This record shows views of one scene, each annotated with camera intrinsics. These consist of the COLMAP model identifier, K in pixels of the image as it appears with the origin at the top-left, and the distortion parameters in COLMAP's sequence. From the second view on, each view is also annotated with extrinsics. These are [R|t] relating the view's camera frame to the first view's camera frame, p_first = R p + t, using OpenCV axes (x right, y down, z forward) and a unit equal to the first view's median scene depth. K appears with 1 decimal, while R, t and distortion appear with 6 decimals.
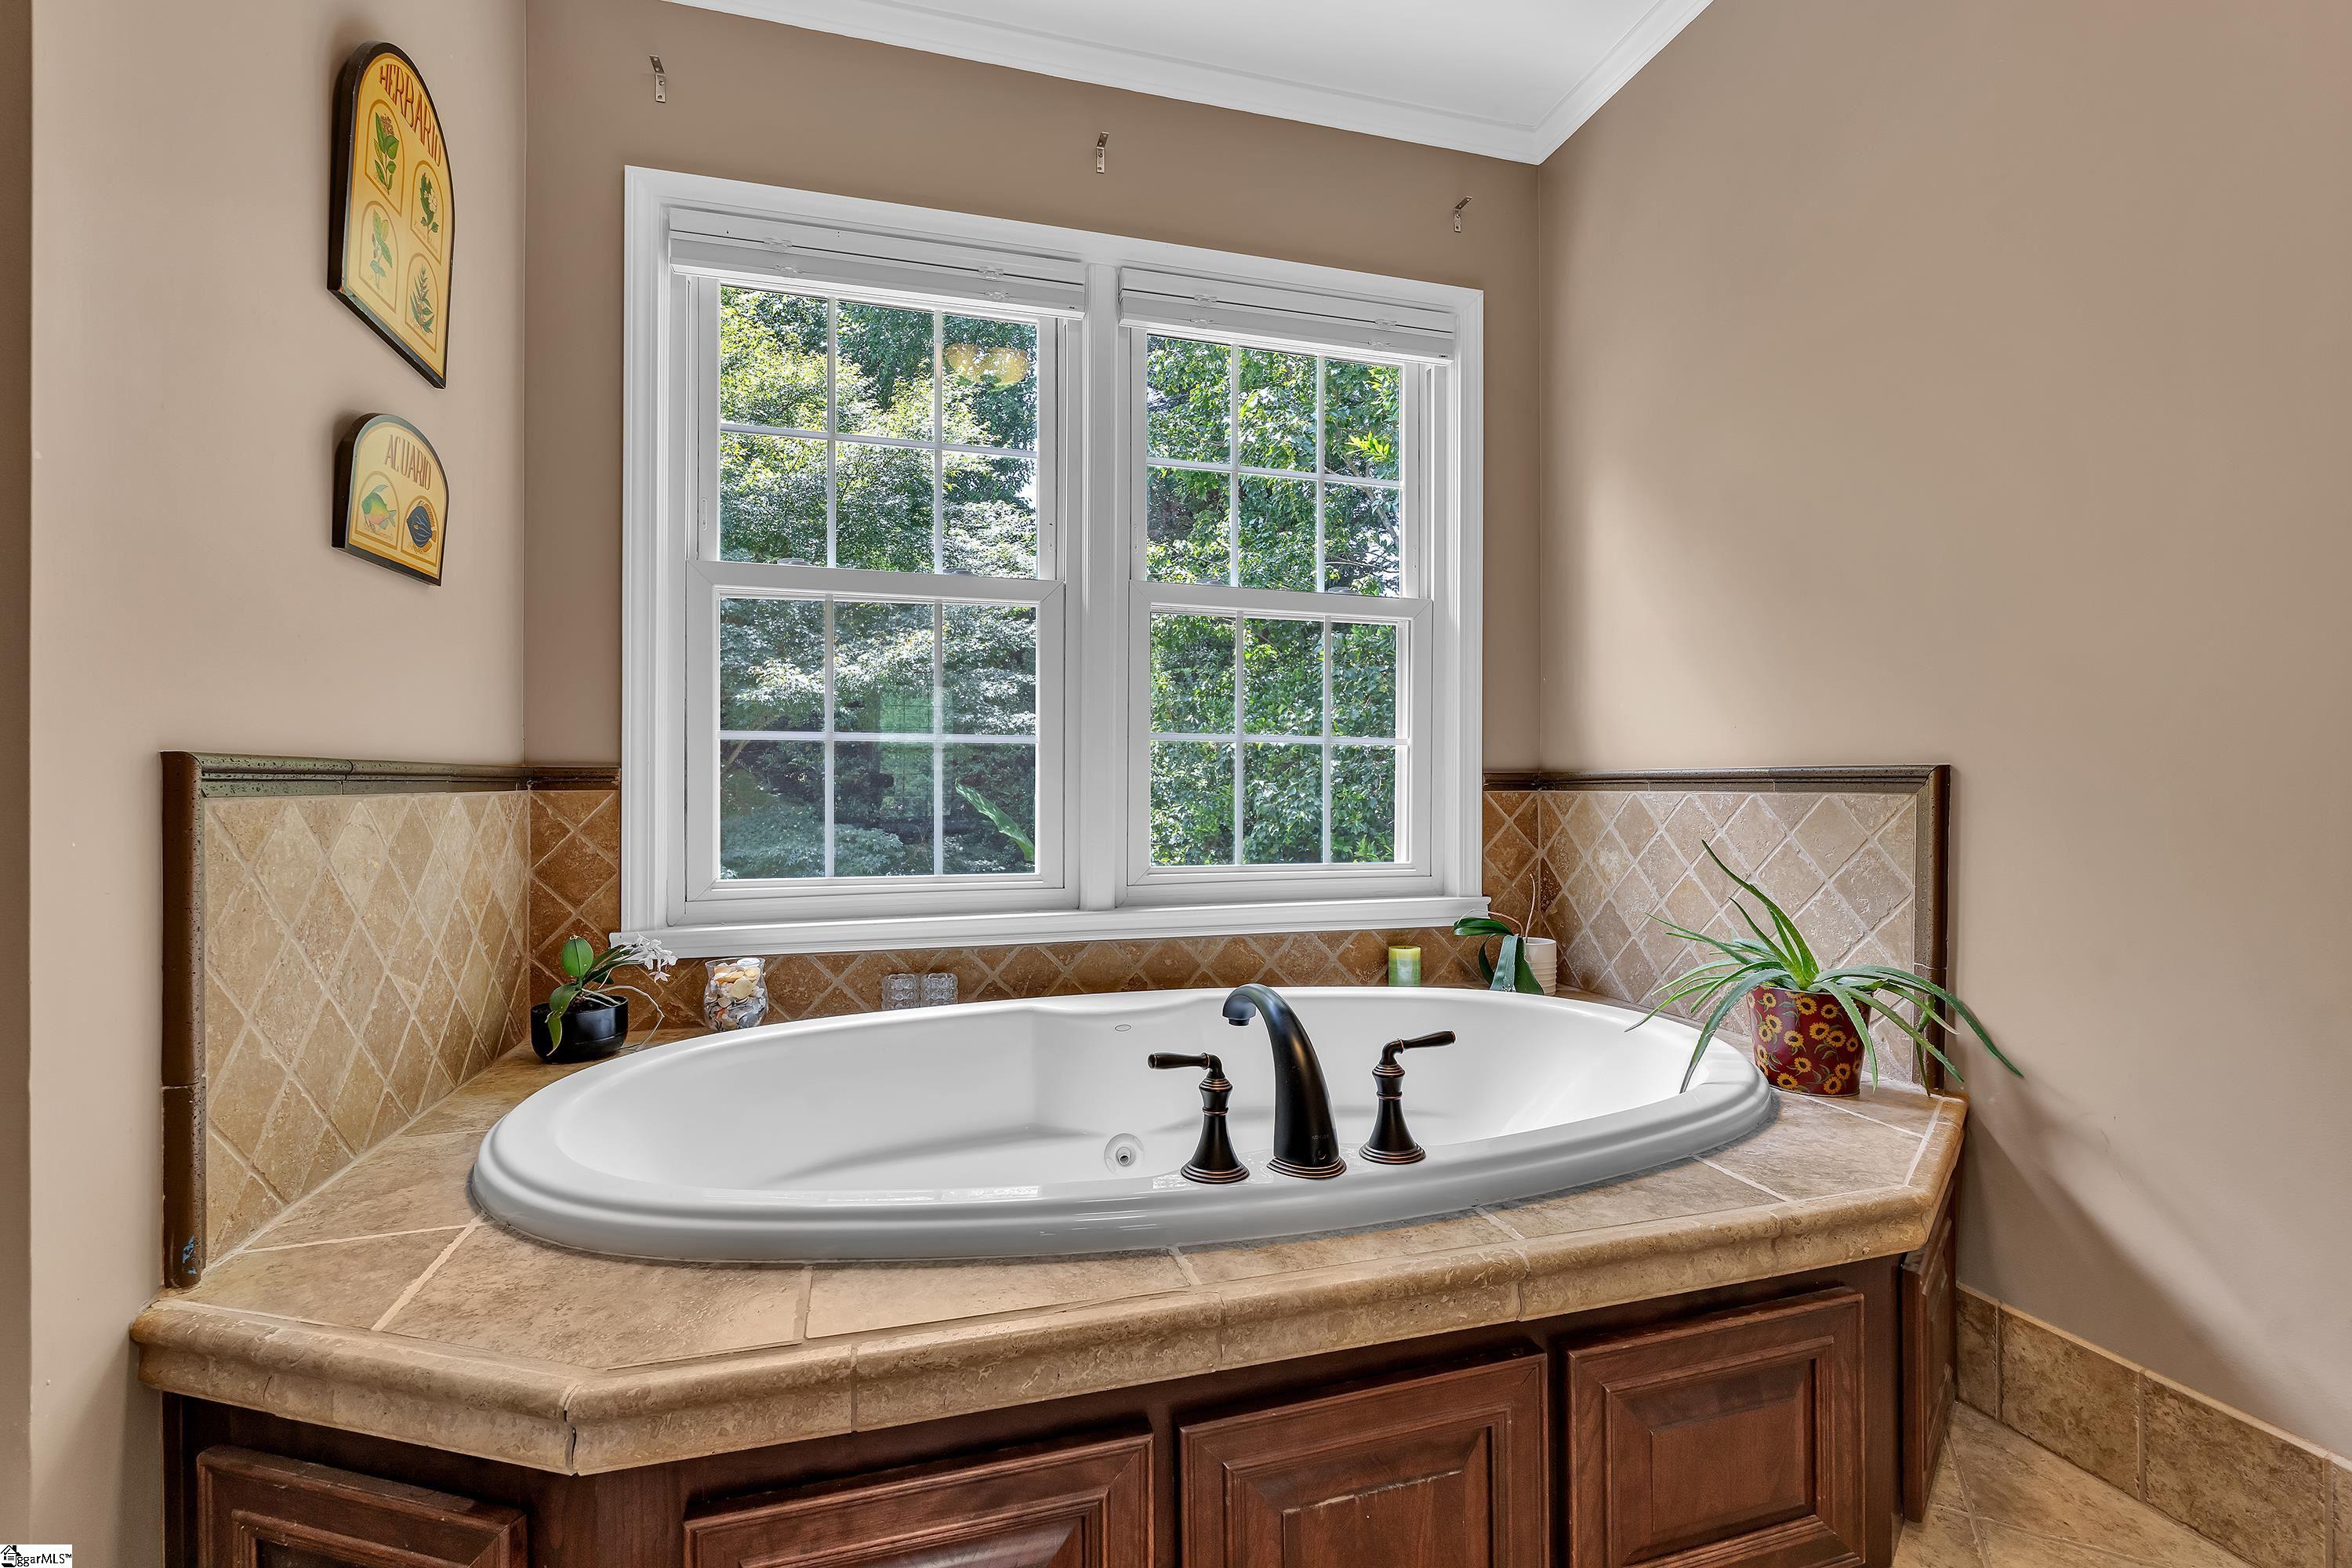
lens RADIAL K [[1032.6, 0, 1185.0], [0, 1032.6, 785.9], [0, 0, 1]] dist [0.001324, -0.000140]
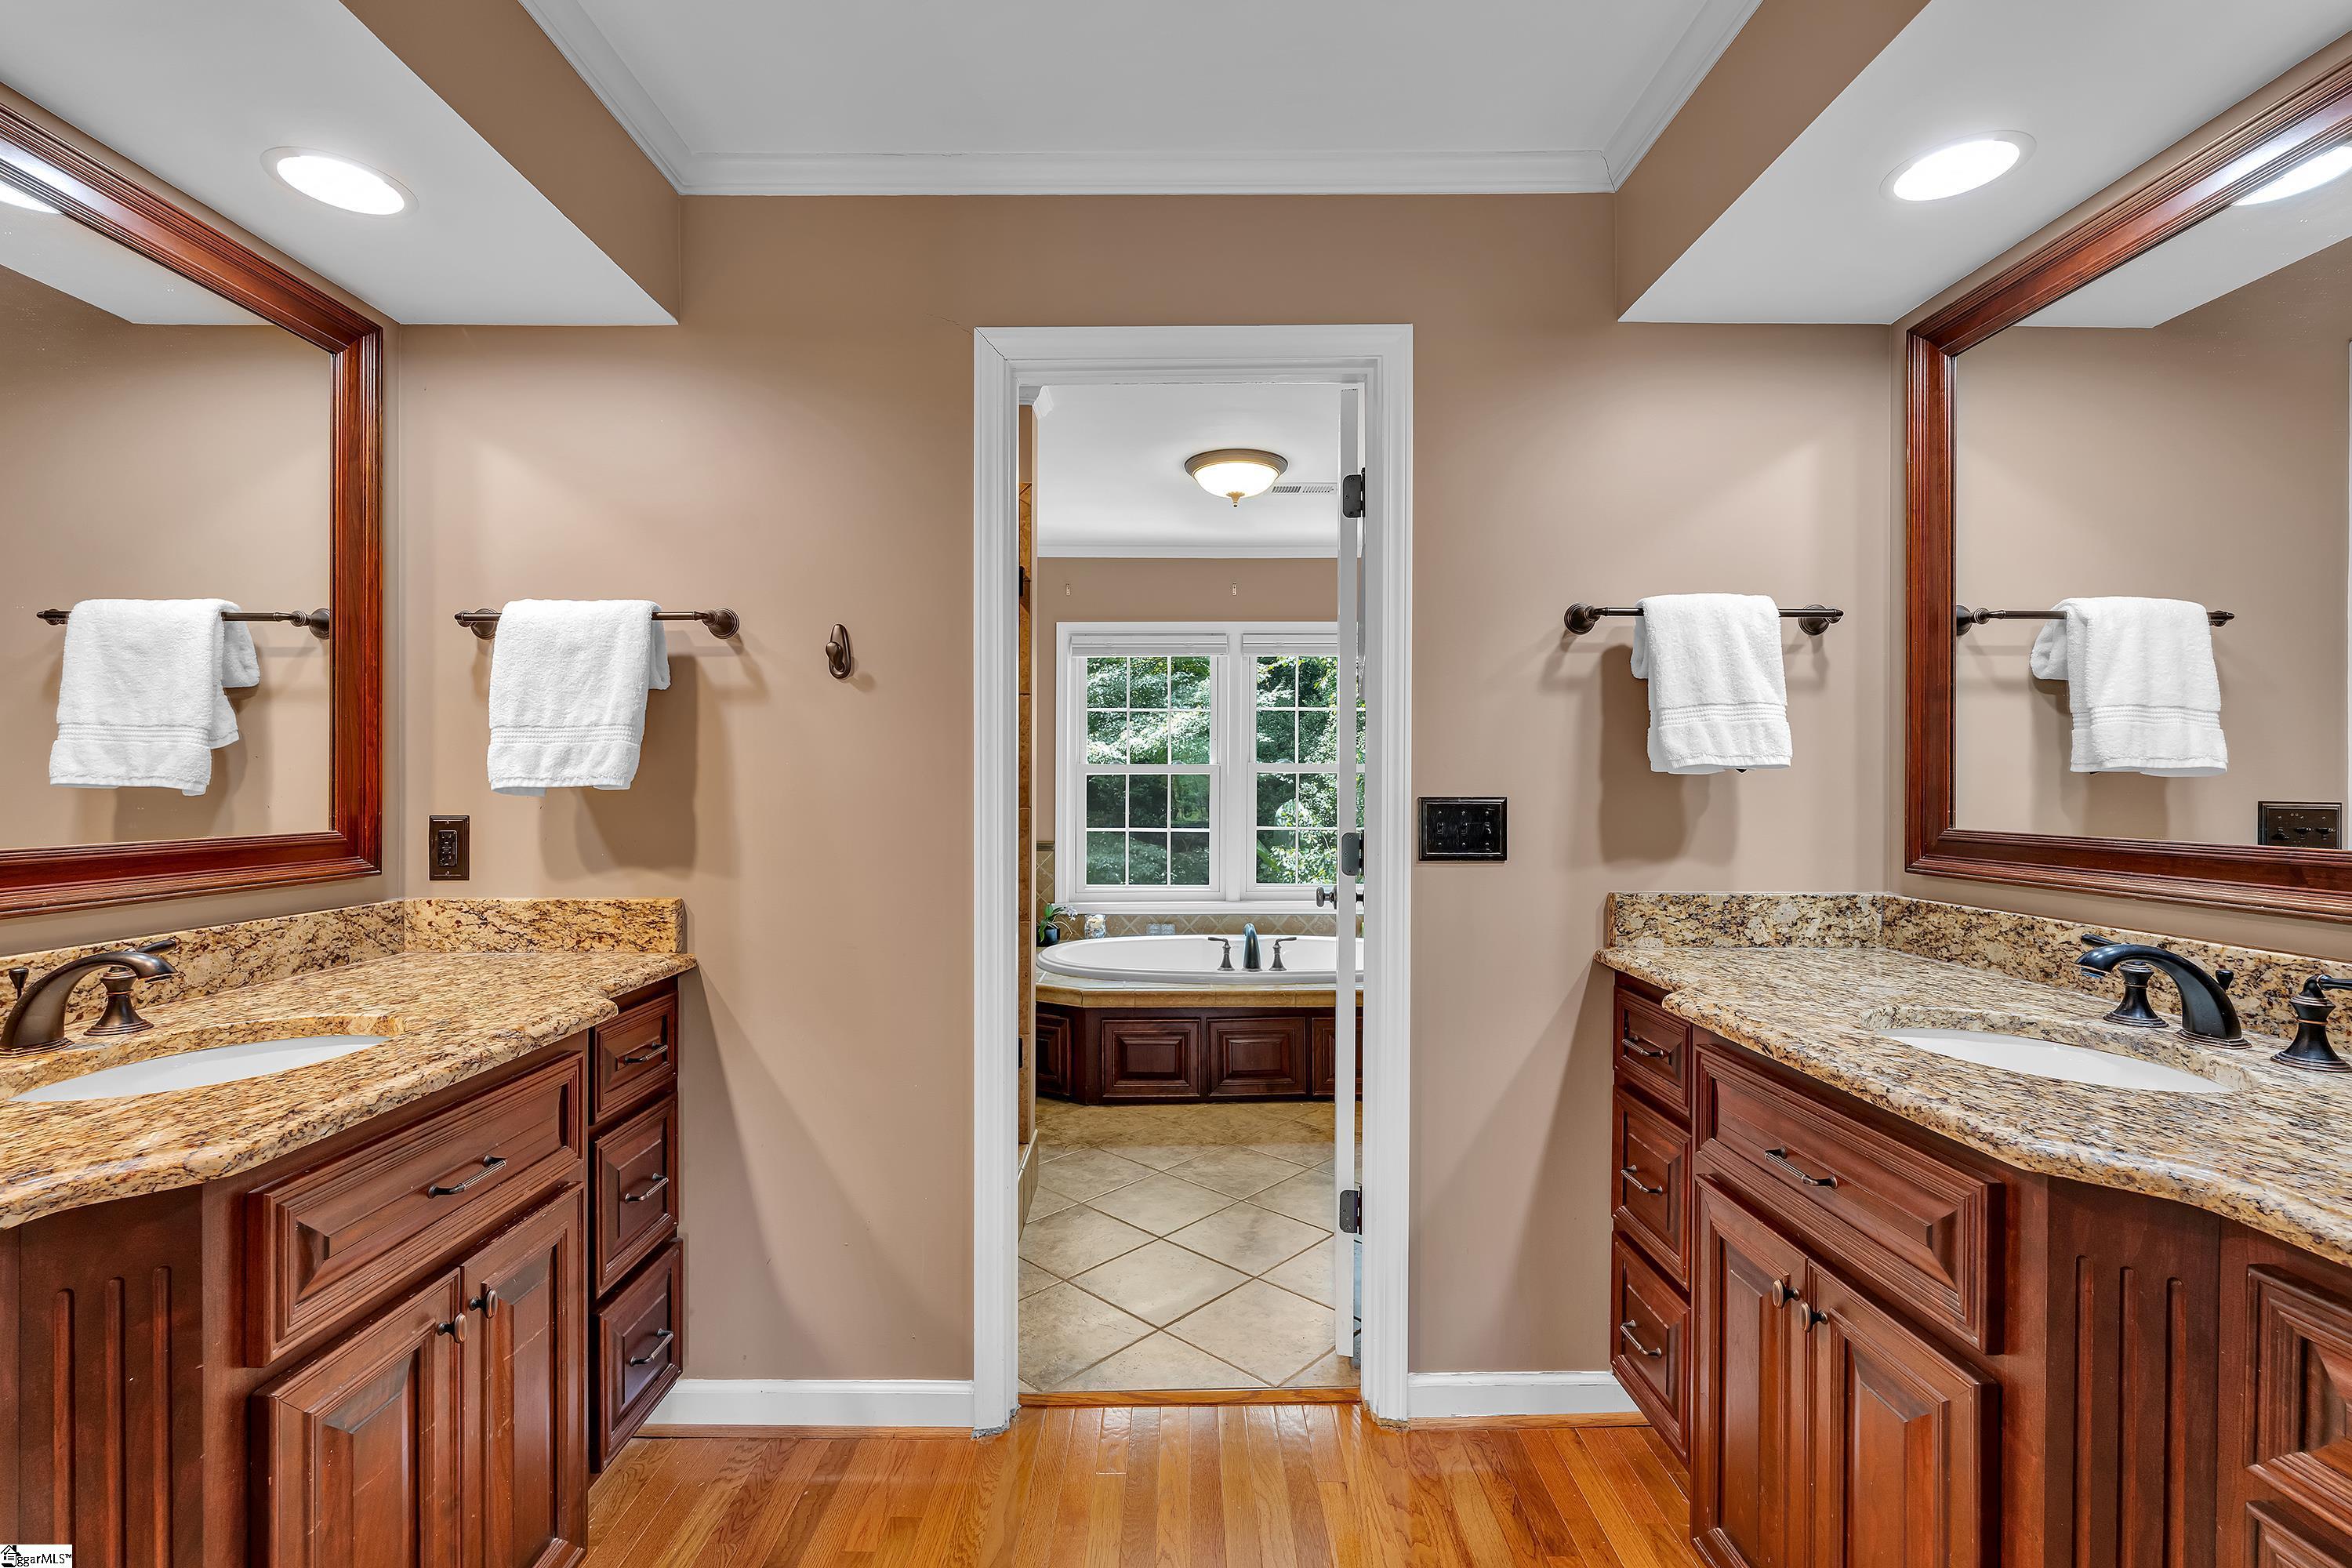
lens RADIAL K [[1032.6, 0, 1162.9], [0, 1032.6, 788.6], [0, 0, 1]] dist [0.001324, -0.000140]
pose [[0.958862, 0.001958, -0.283864, 0.517114], [-0.000368, 0.999984, 0.005657, -0.182347], [0.283871, -0.005320, 0.958848, -1.583845]]
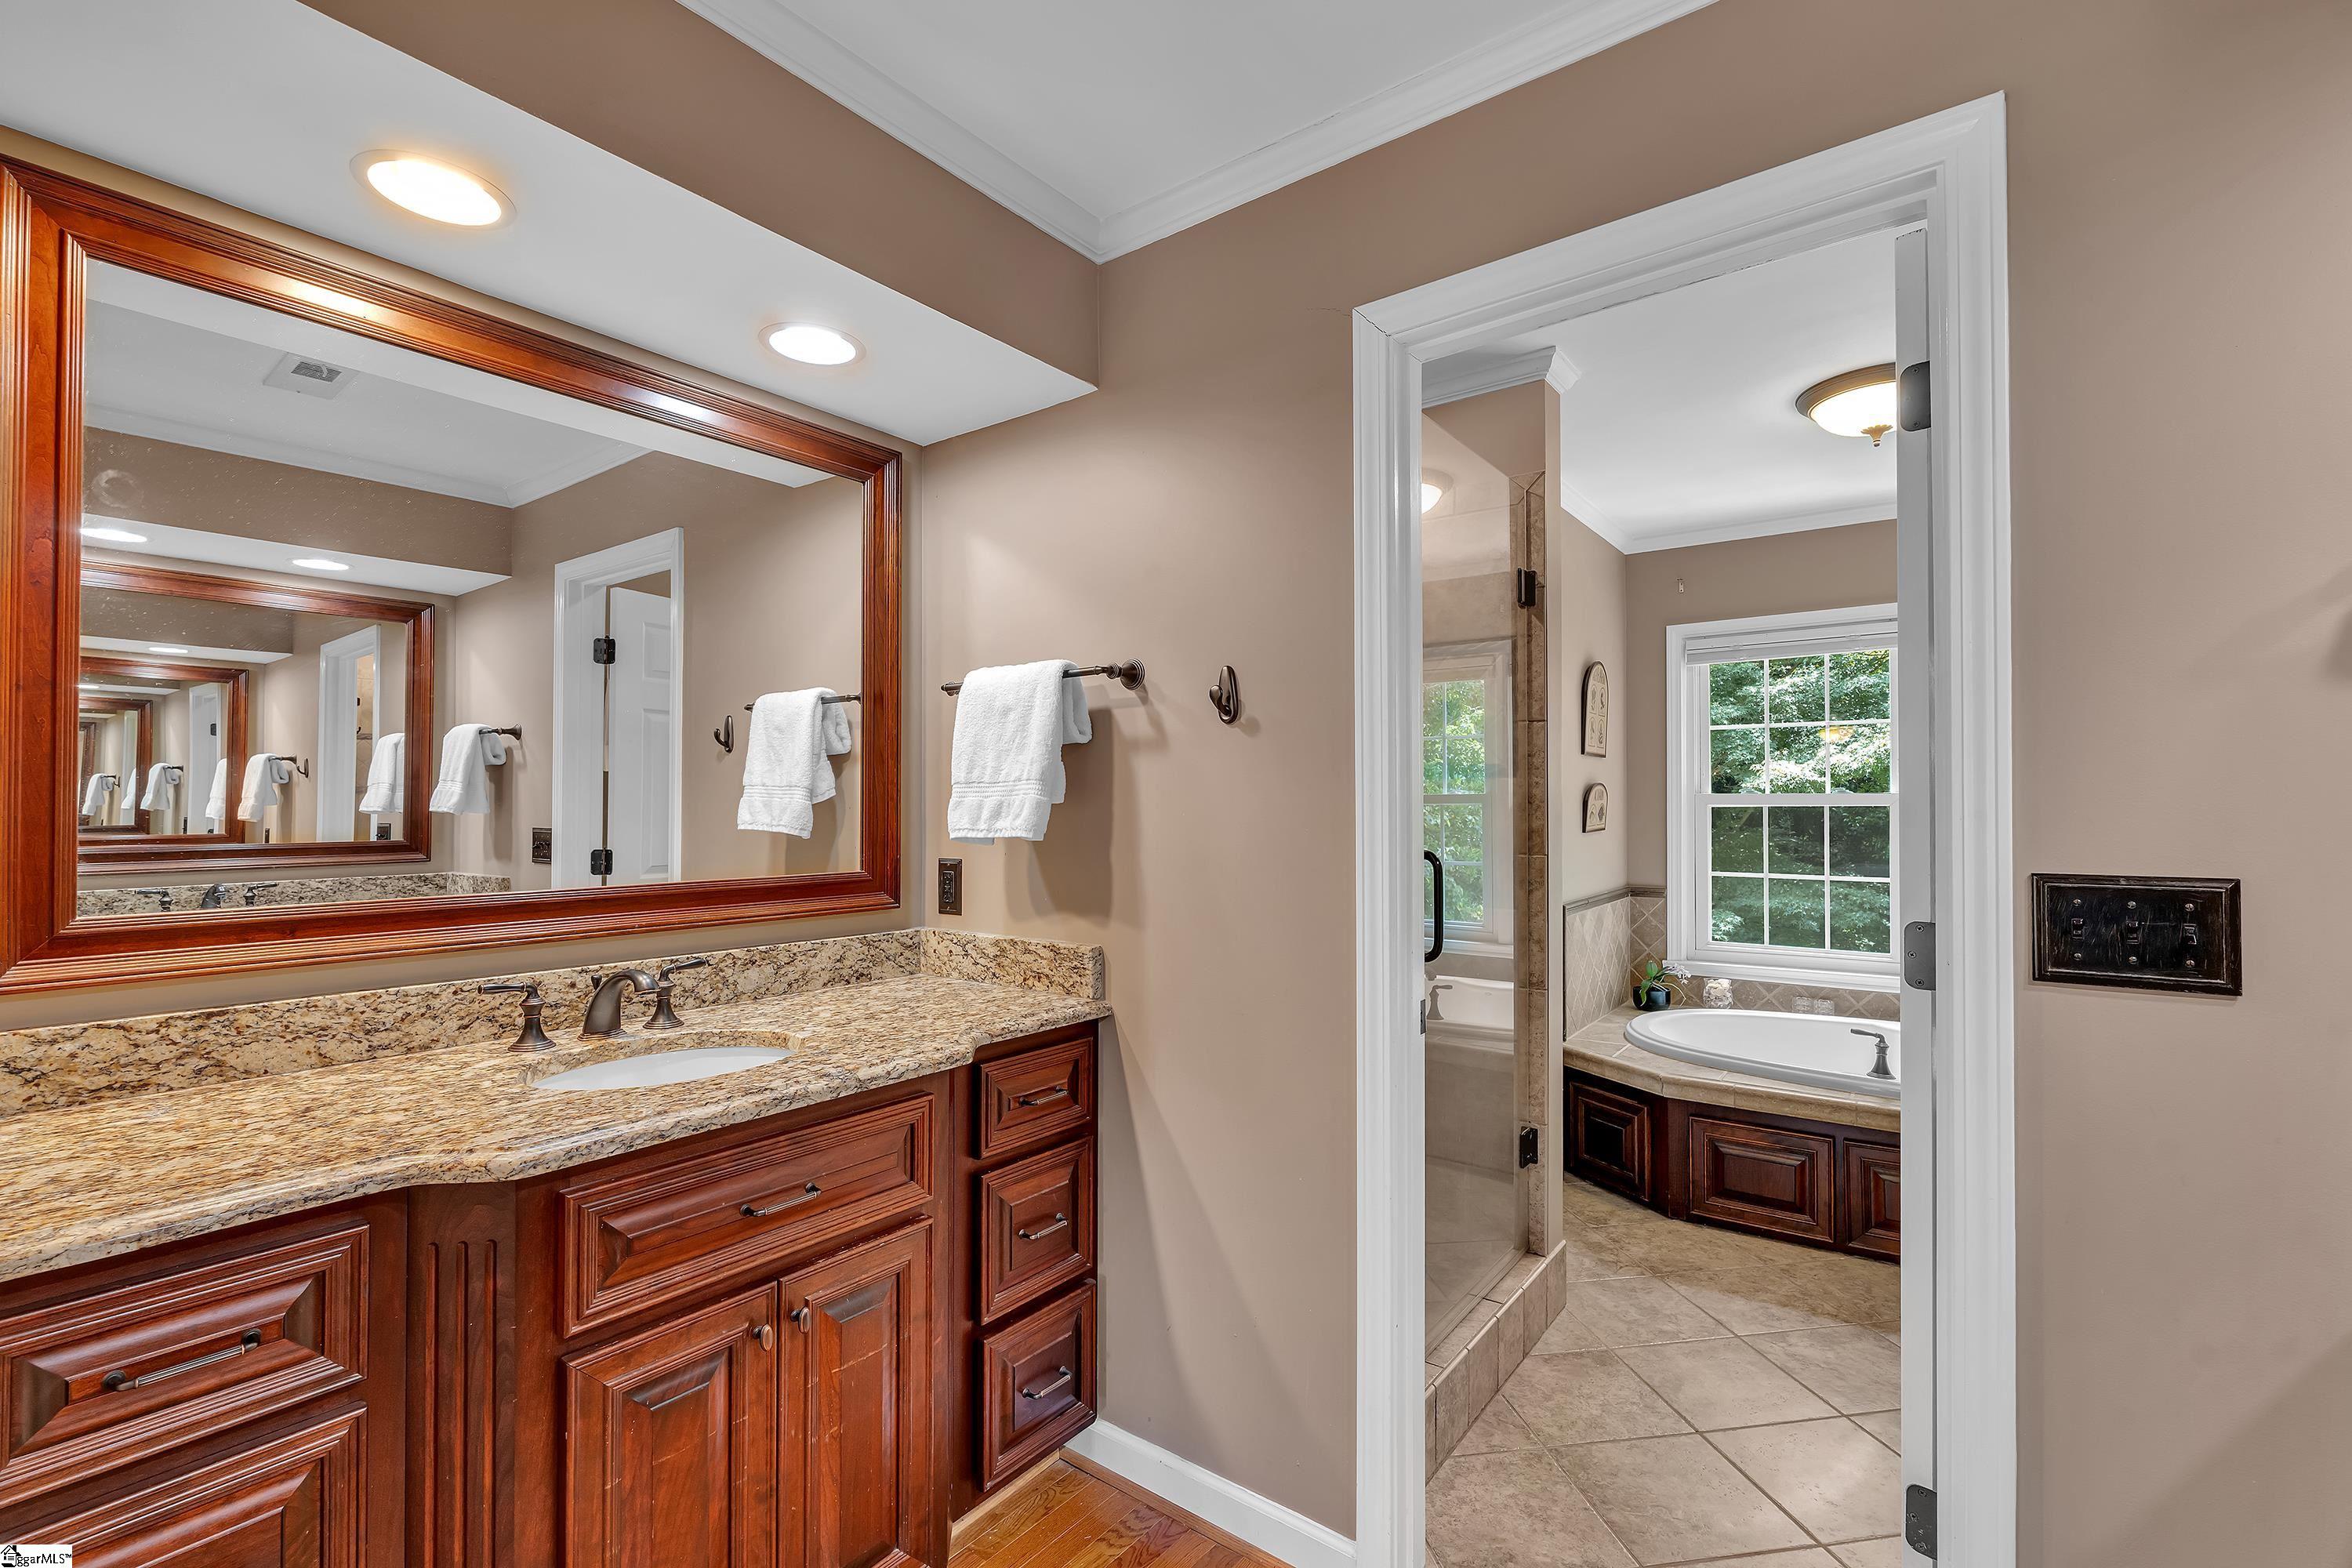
lens RADIAL K [[1032.6, 0, 1171.2], [0, 1032.6, 797.4], [0, 0, 1]] dist [0.001324, -0.000140]
pose [[0.595264, -0.008860, -0.803481, 0.664274], [0.003510, 0.999958, -0.008426, -0.210926], [0.803522, 0.002195, 0.595271, -1.289420]]
